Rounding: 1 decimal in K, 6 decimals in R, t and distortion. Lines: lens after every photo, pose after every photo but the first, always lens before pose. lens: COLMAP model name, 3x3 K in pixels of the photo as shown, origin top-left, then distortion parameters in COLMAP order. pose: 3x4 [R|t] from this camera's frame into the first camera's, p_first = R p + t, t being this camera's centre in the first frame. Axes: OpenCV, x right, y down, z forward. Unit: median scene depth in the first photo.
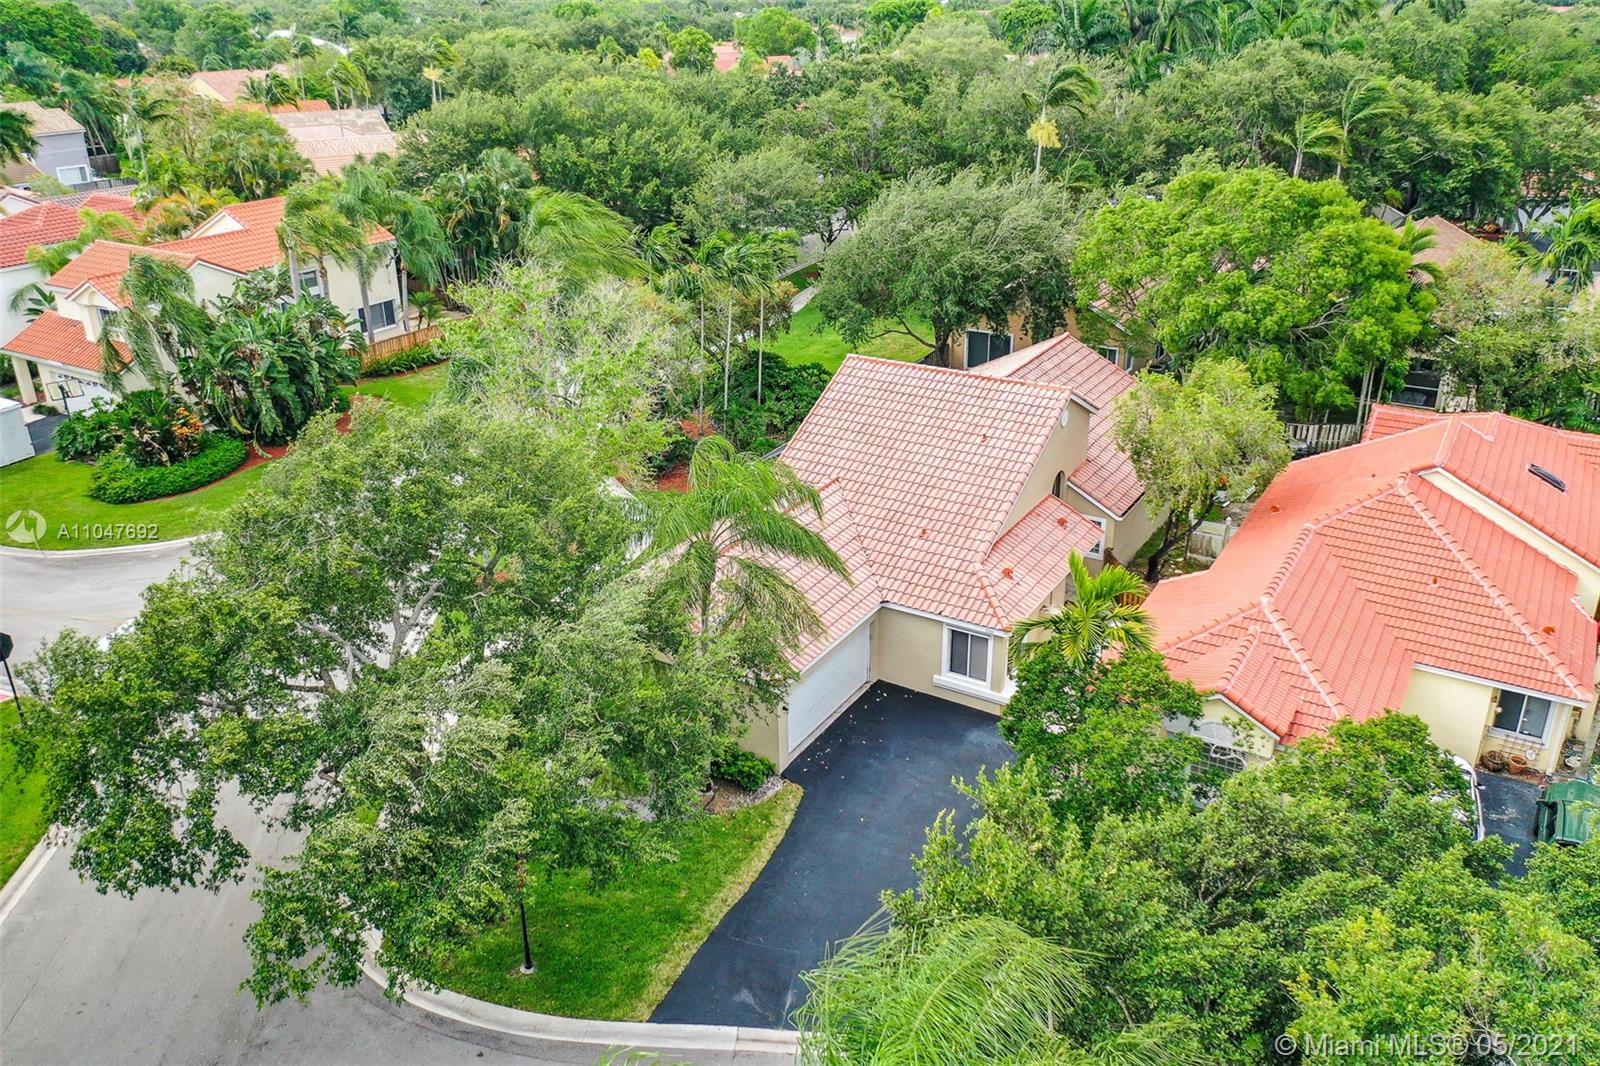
lens RADIAL K [[1298.6, 0, 801.0], [0, 1298.6, 532.3], [0, 0, 1]] dist [0.000353, 0.000192]
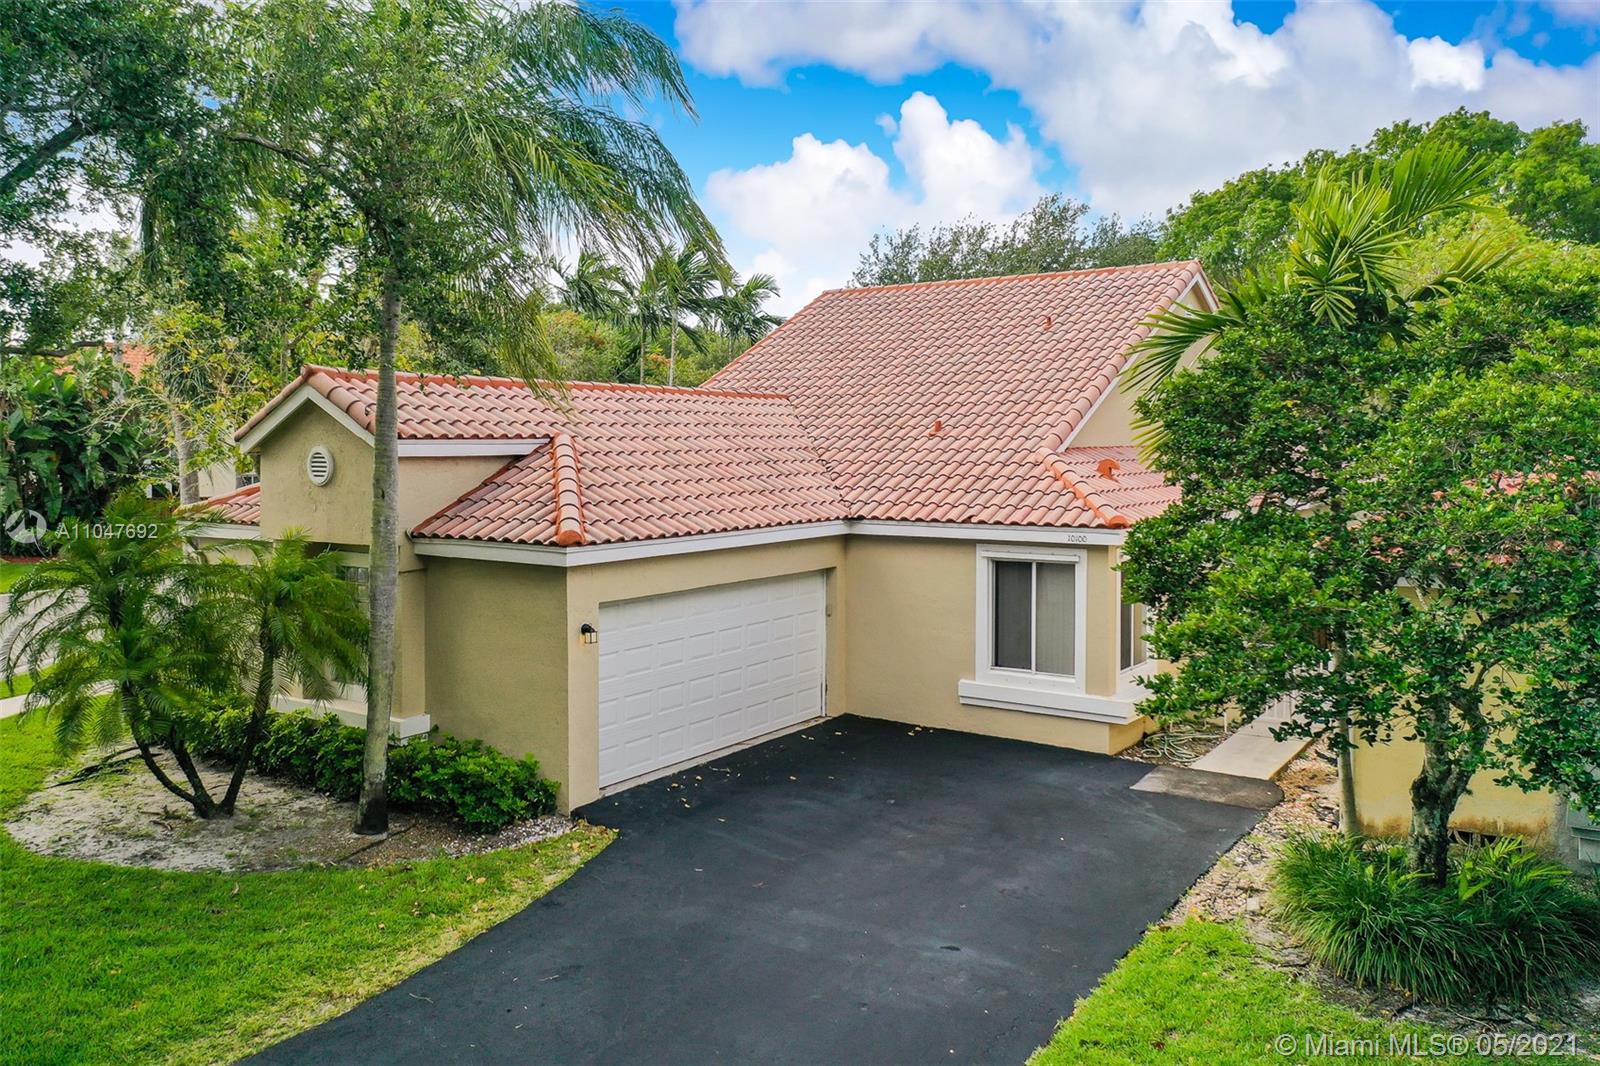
lens RADIAL K [[1298.6, 0, 798.0], [0, 1298.6, 531.6], [0, 0, 1]] dist [0.000353, 0.000192]
pose [[0.998423, 0.008936, -0.055414, 0.071688], [-0.027902, 0.935642, -0.351845, 0.229777], [0.048704, 0.352837, 0.934416, 0.560365]]
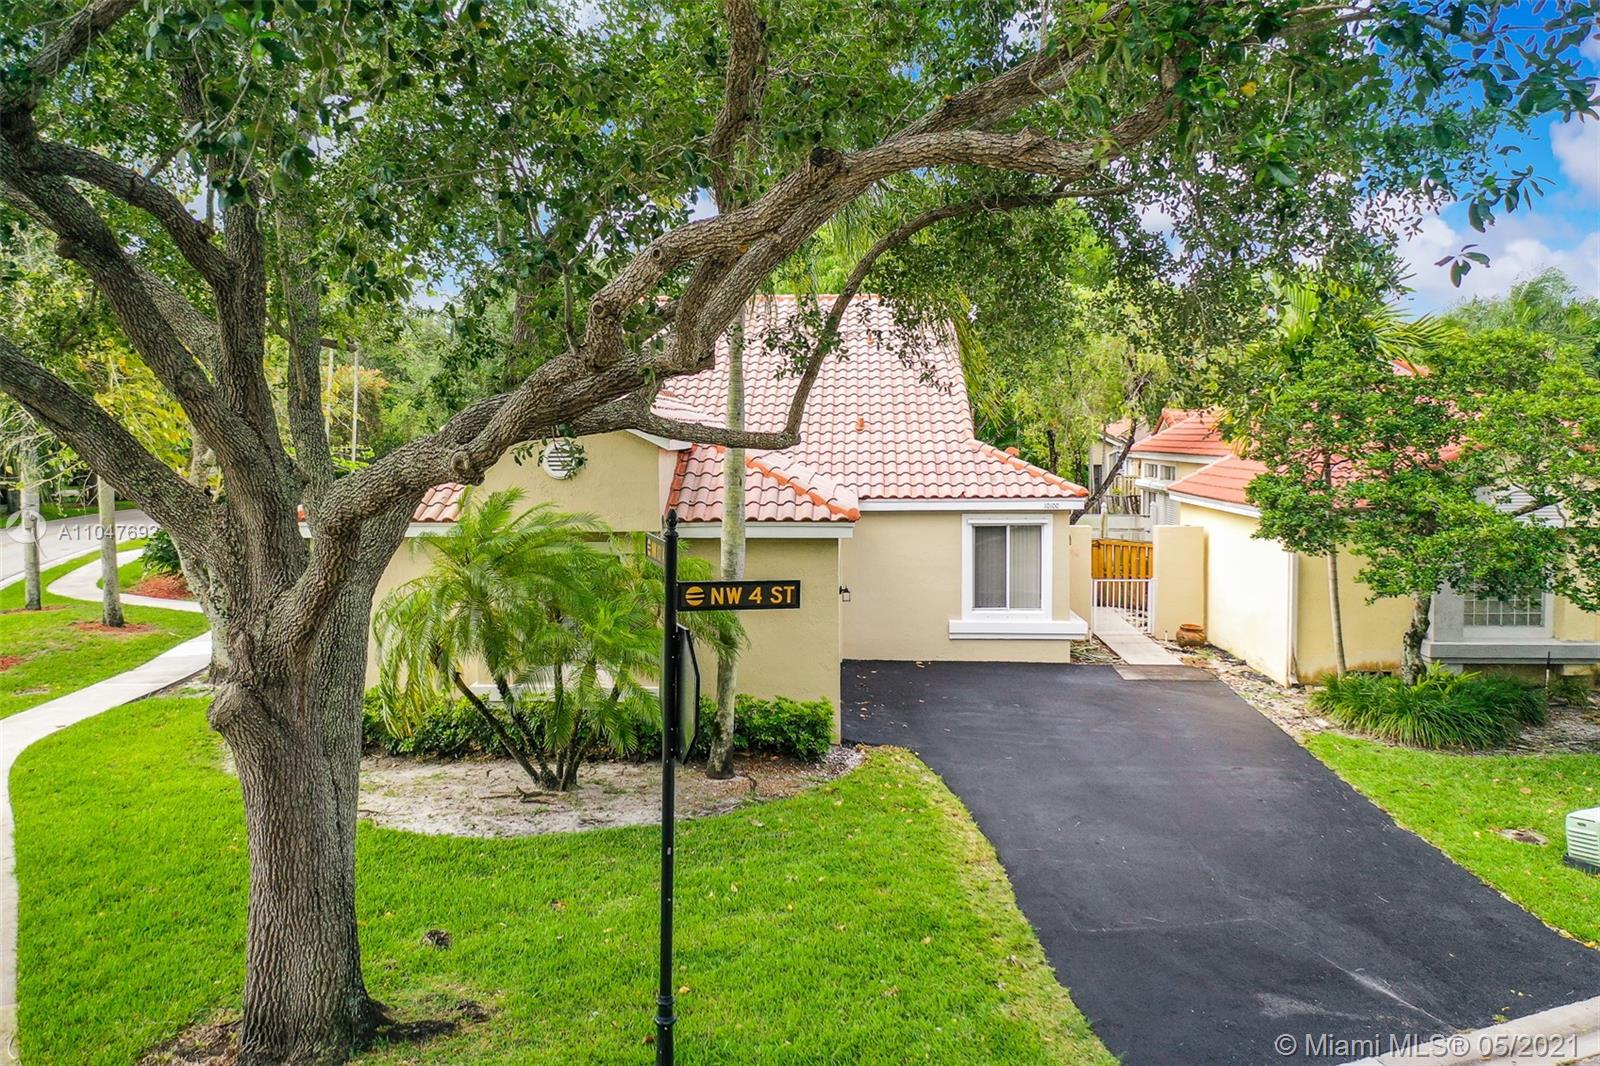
lens RADIAL K [[1298.6, 0, 799.5], [0, 1298.6, 531.6], [0, 0, 1]] dist [0.000353, 0.000192]
pose [[0.874897, -0.037240, 0.482874, -0.246771], [0.203920, 0.932676, -0.297544, 0.239550], [-0.439285, 0.358788, 0.823590, 0.540771]]
